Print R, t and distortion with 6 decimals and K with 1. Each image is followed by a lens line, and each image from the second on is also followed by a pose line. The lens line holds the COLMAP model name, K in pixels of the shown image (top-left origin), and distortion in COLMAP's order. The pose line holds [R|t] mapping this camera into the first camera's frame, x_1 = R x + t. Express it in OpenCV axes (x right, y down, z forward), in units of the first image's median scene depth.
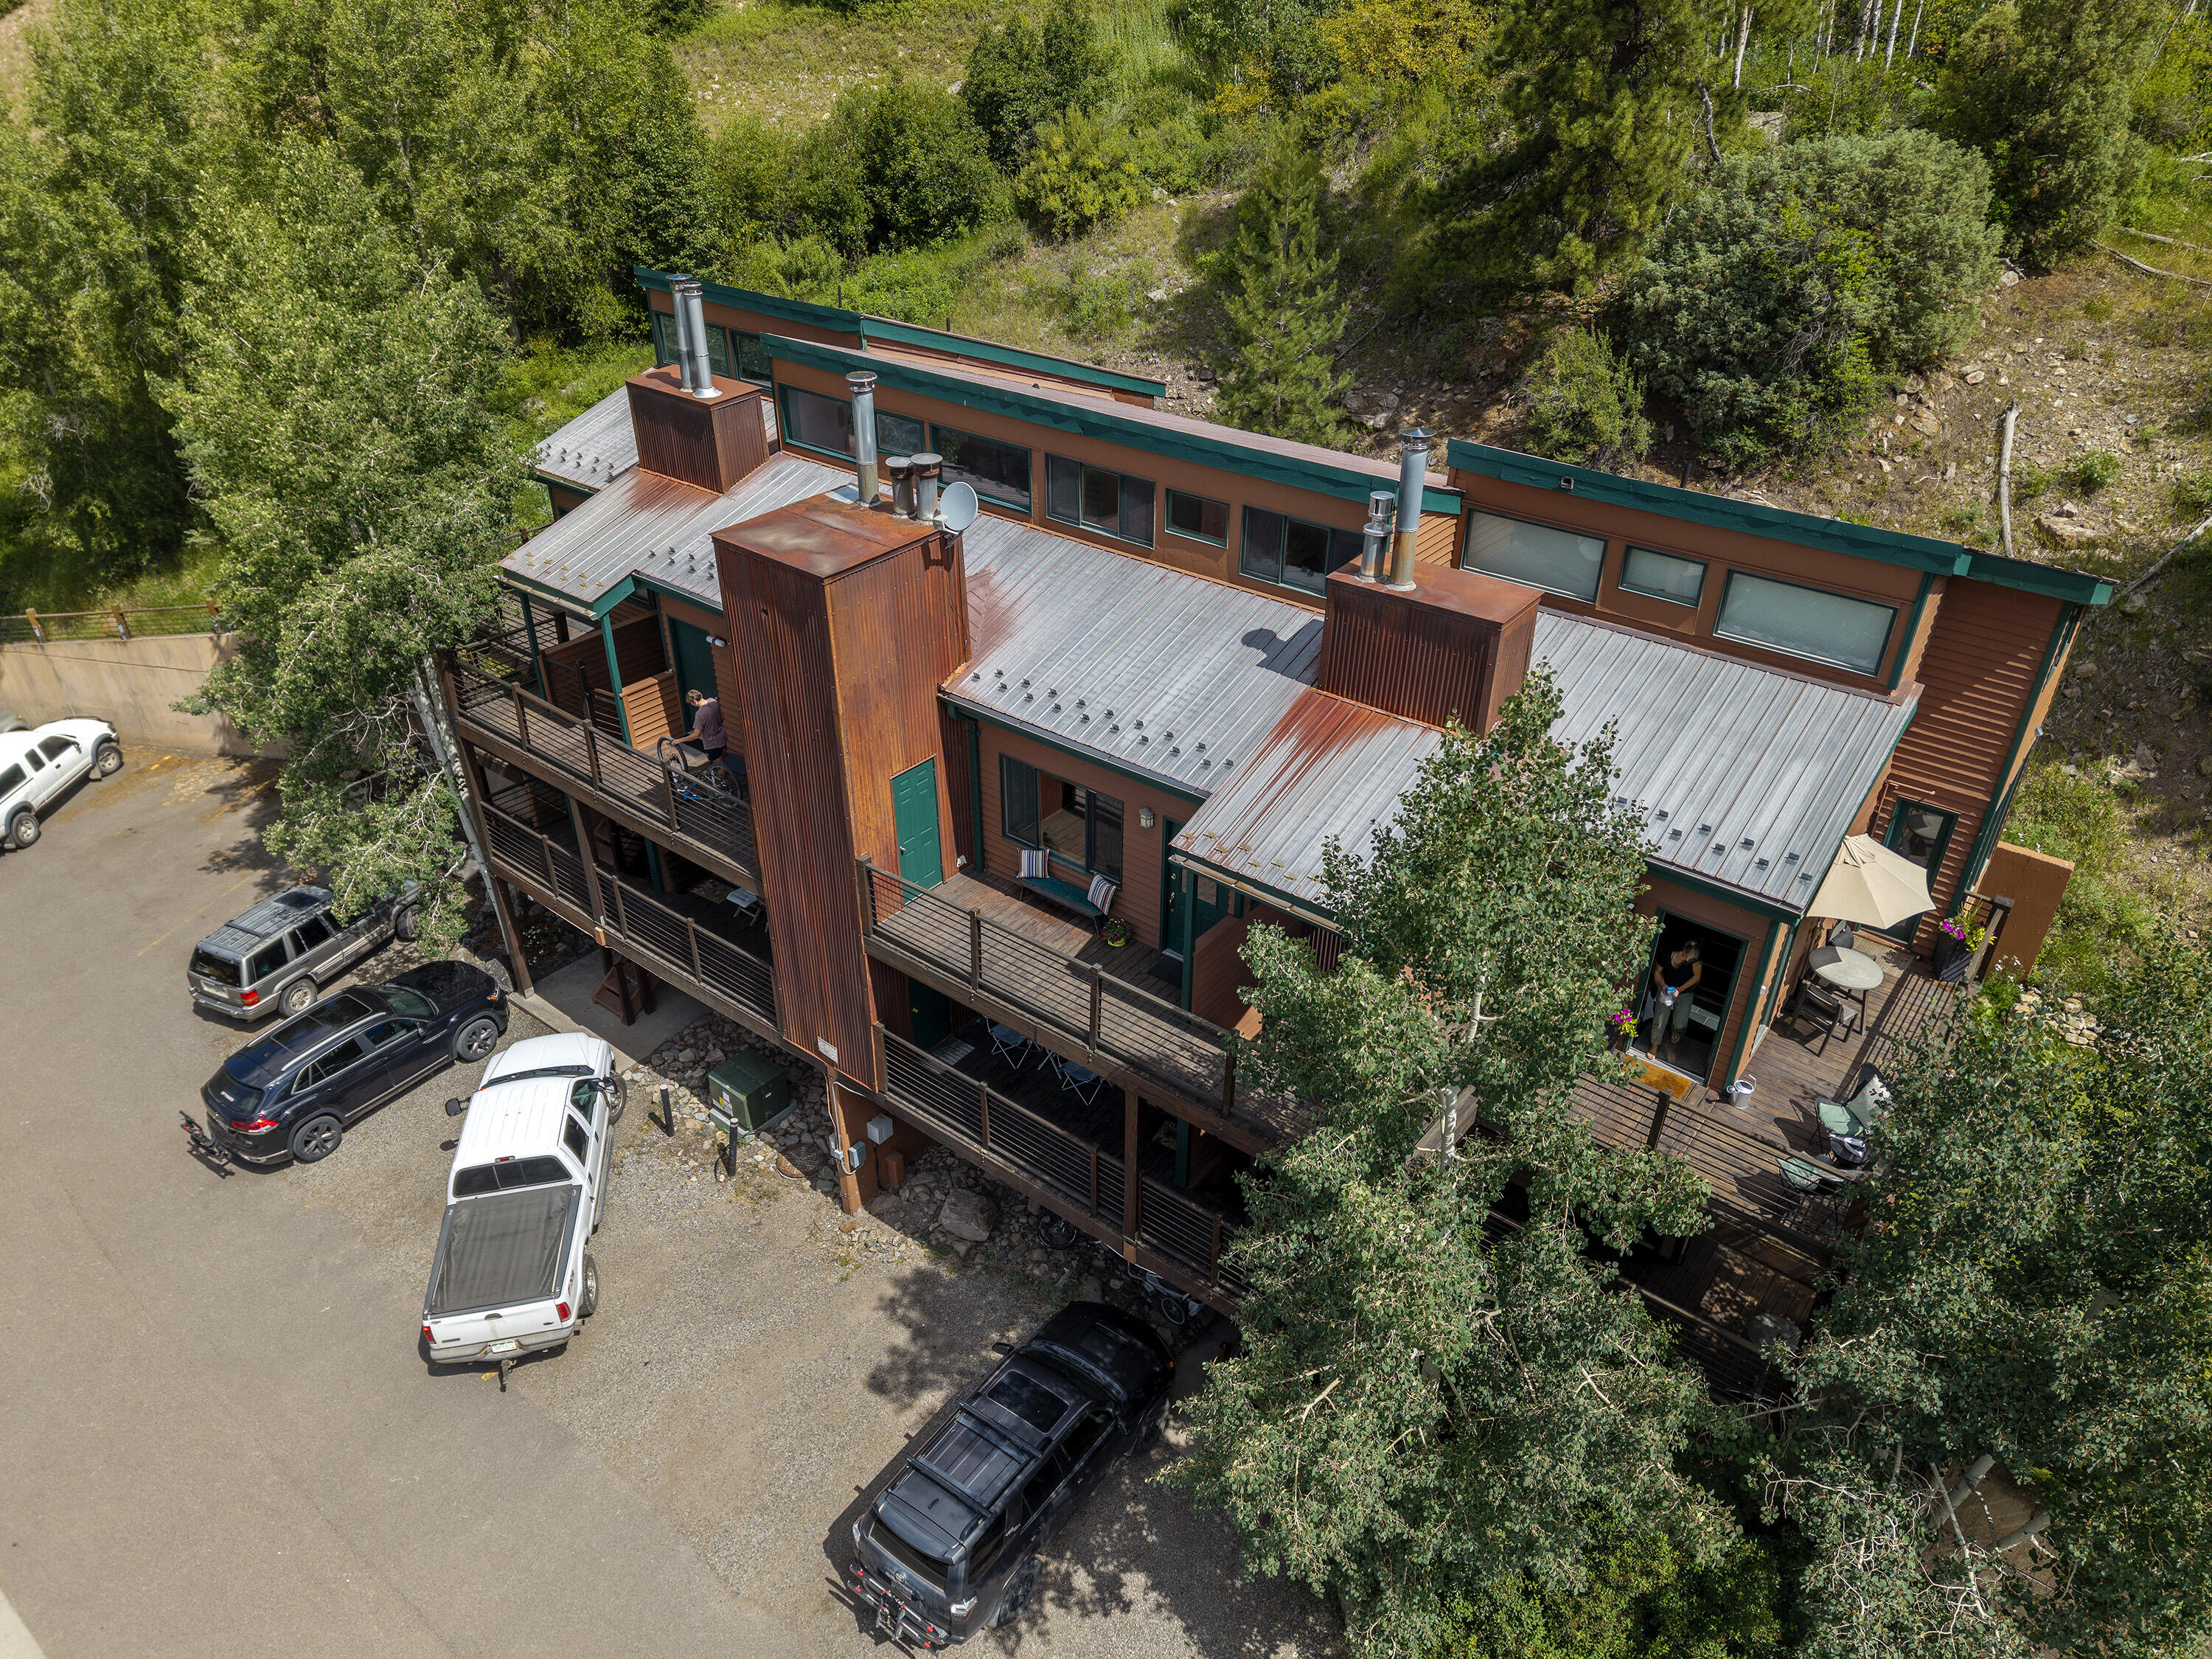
lens RADIAL K [[1491.5, 0, 1111.4], [0, 1491.5, 837.6], [0, 0, 1]] dist [0.005252, -0.009014]
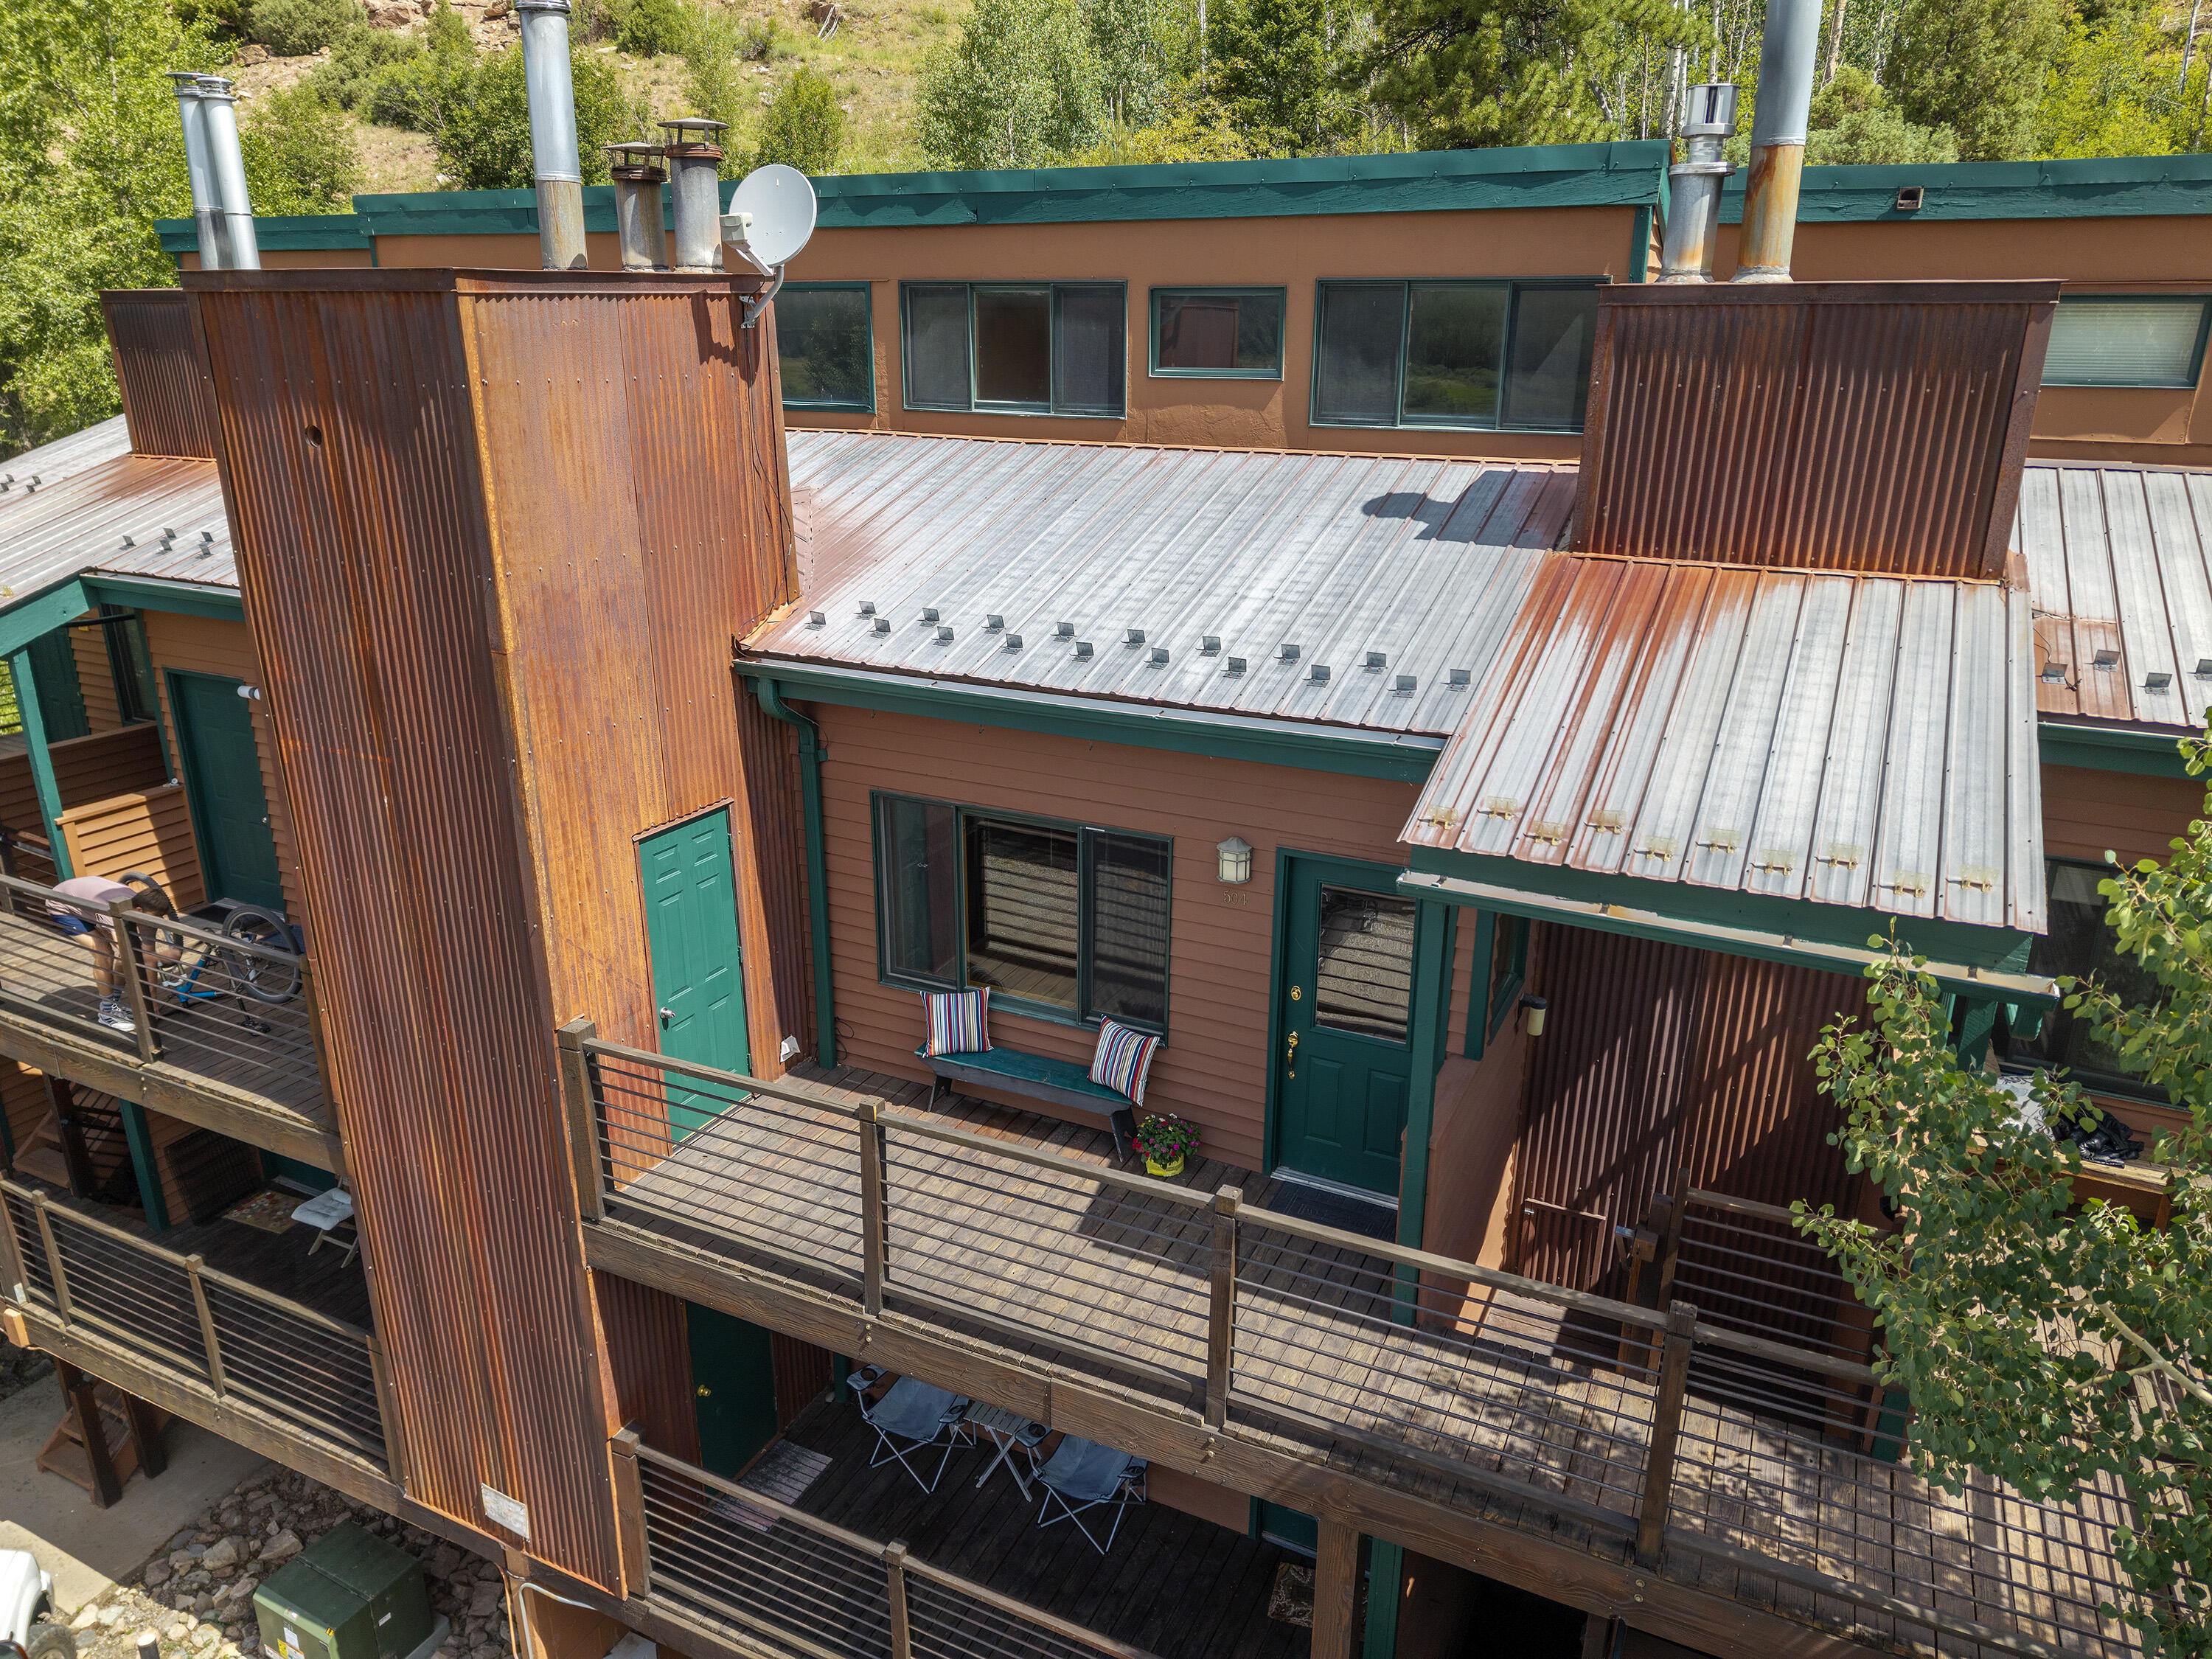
lens RADIAL K [[1492.6, 0, 1106.0], [0, 1492.6, 829.5], [0, 0, 1]] dist [-0.000322, -0.002432]
pose [[0.978376, -0.067956, 0.195353, -0.094398], [0.110343, 0.970343, -0.215080, 0.064805], [-0.174944, 0.231985, 0.956858, 0.532509]]
